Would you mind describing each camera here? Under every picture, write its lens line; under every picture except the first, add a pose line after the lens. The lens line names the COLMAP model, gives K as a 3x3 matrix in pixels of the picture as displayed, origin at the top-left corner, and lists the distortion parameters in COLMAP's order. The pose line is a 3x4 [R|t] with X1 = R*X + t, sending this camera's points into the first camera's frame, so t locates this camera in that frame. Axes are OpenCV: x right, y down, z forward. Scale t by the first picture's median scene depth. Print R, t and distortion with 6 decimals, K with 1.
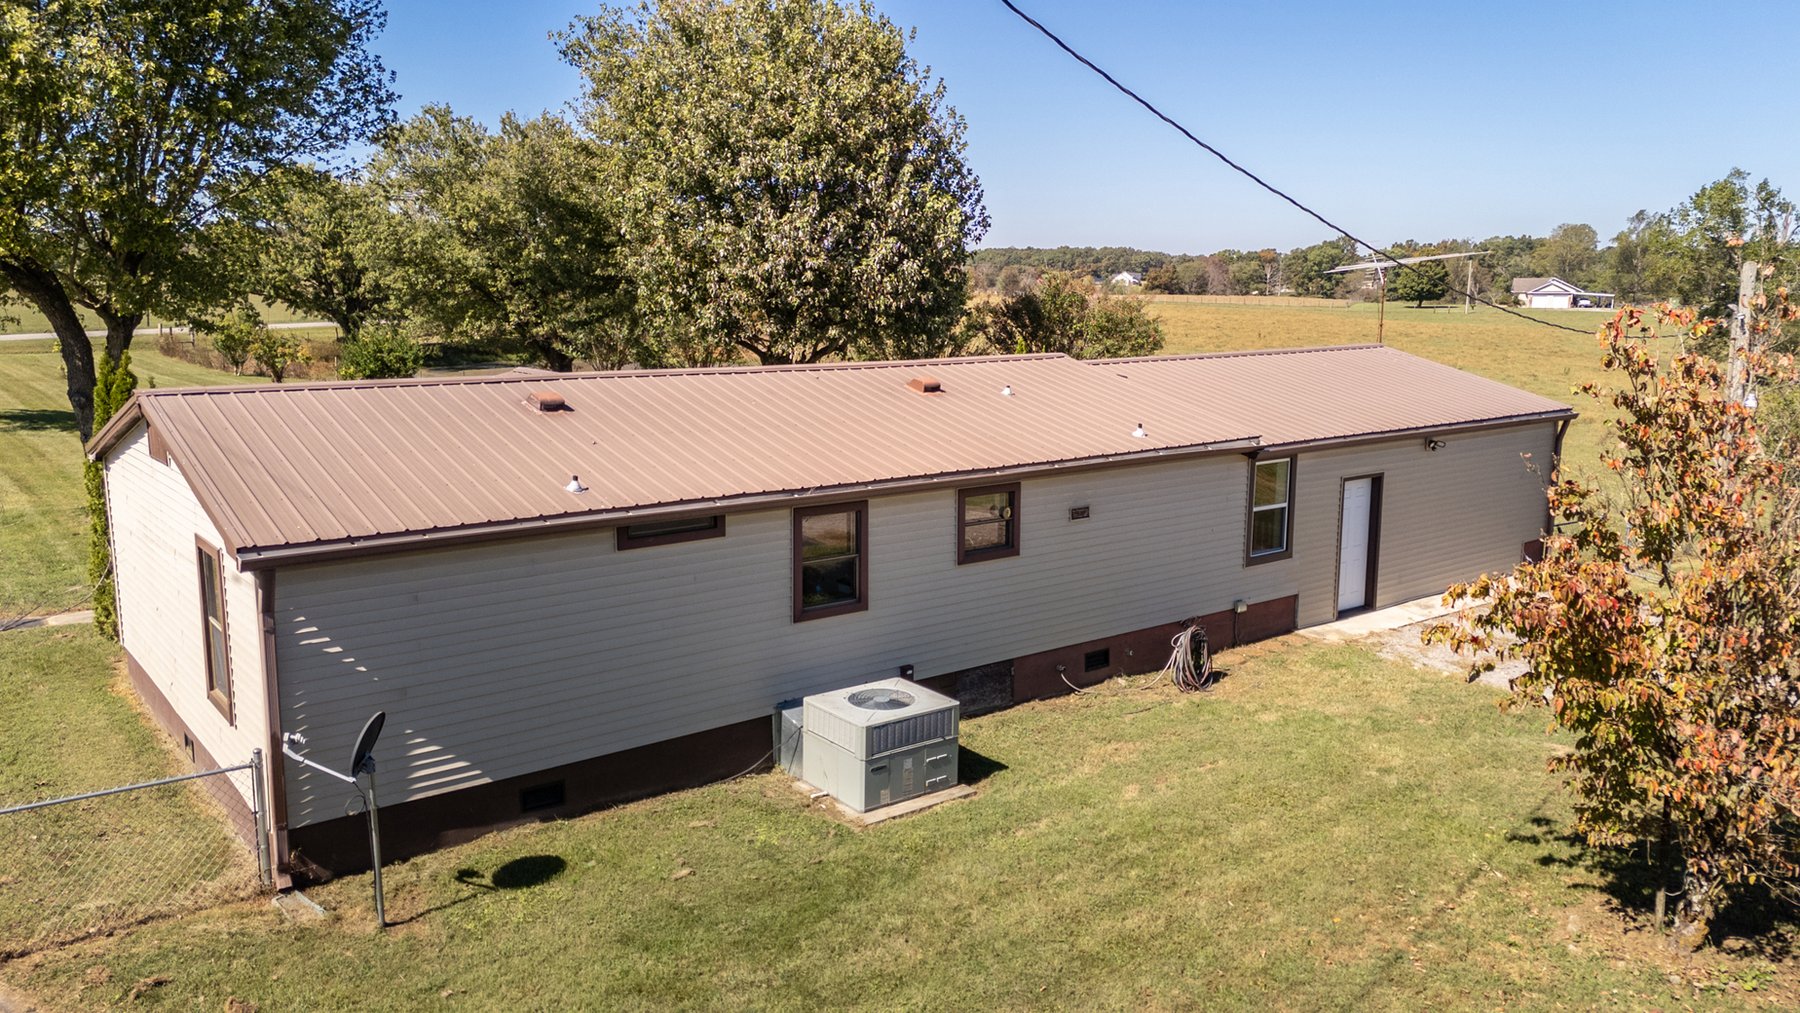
lens RADIAL K [[1359.9, 0, 900.0], [0, 1359.9, 506.5], [0, 0, 1]] dist [0.081176, -0.001228]
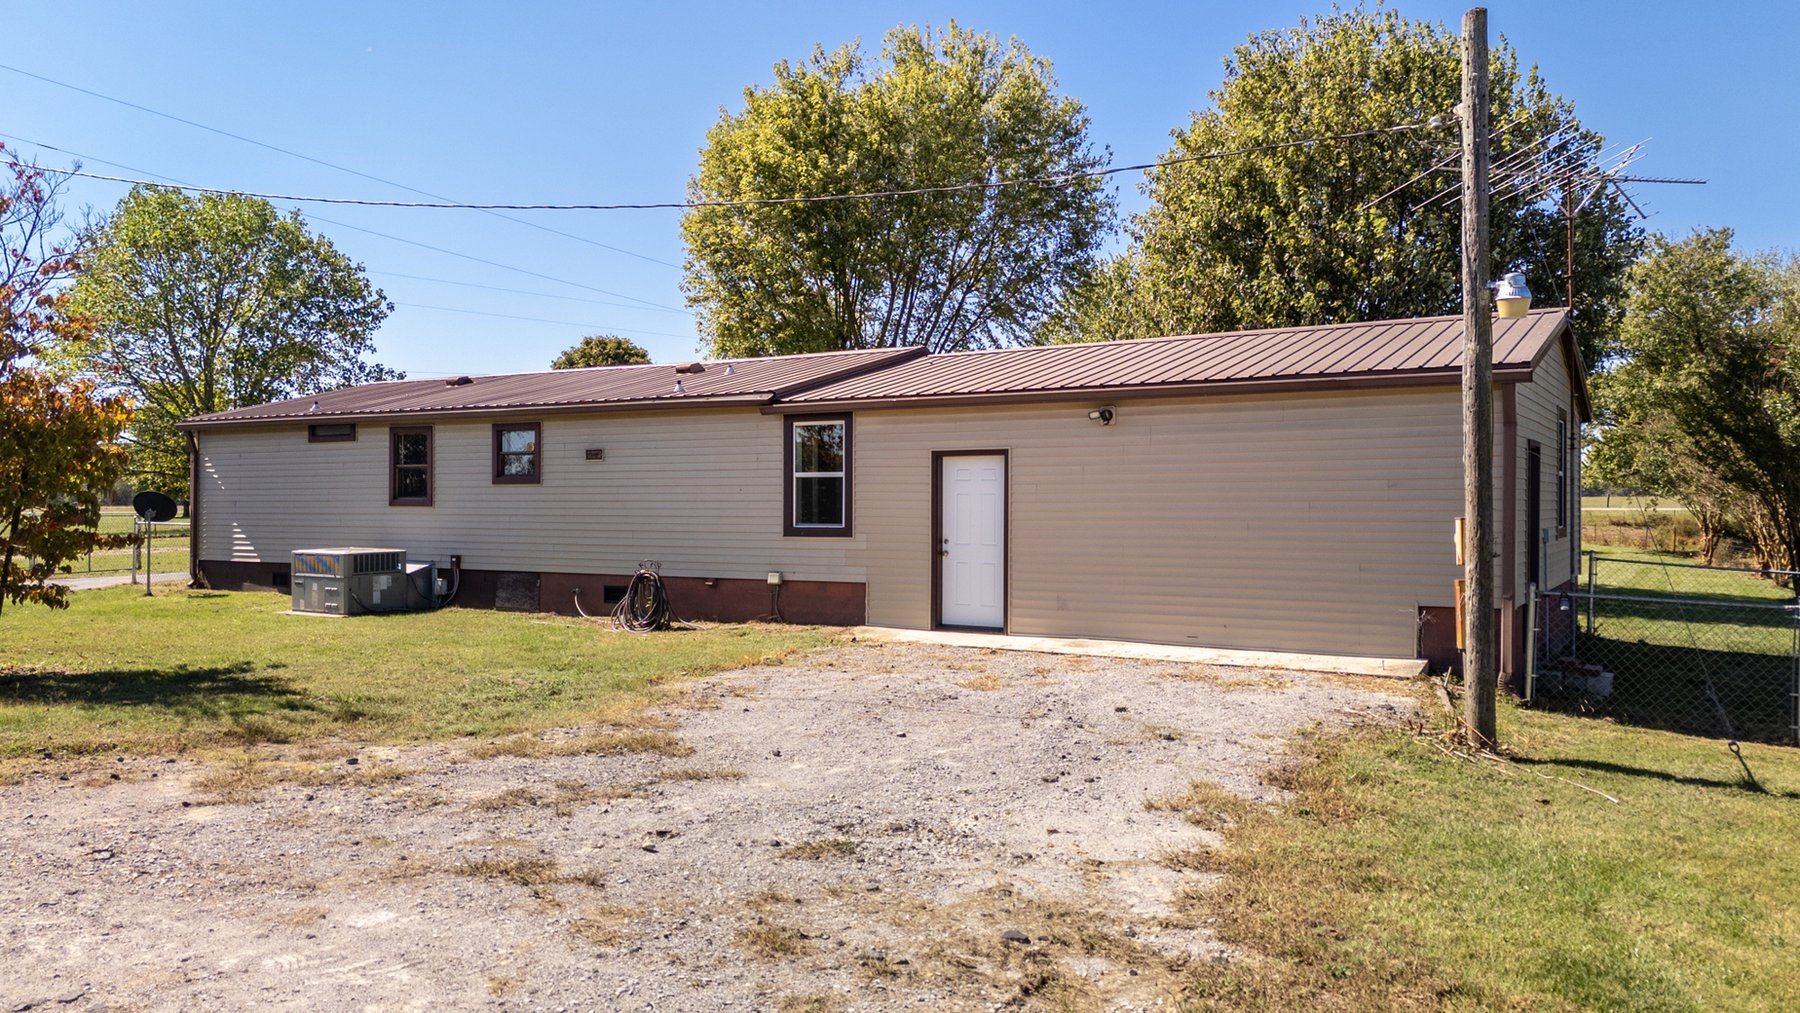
lens RADIAL K [[1359.9, 0, 900.0], [0, 1359.9, 506.5], [0, 0, 1]] dist [0.081176, -0.001228]
pose [[0.332304, -0.006216, -0.943152, 1.258097], [-0.159040, 0.985290, -0.062529, 0.076291], [0.929667, 0.170778, 0.326427, 0.850622]]
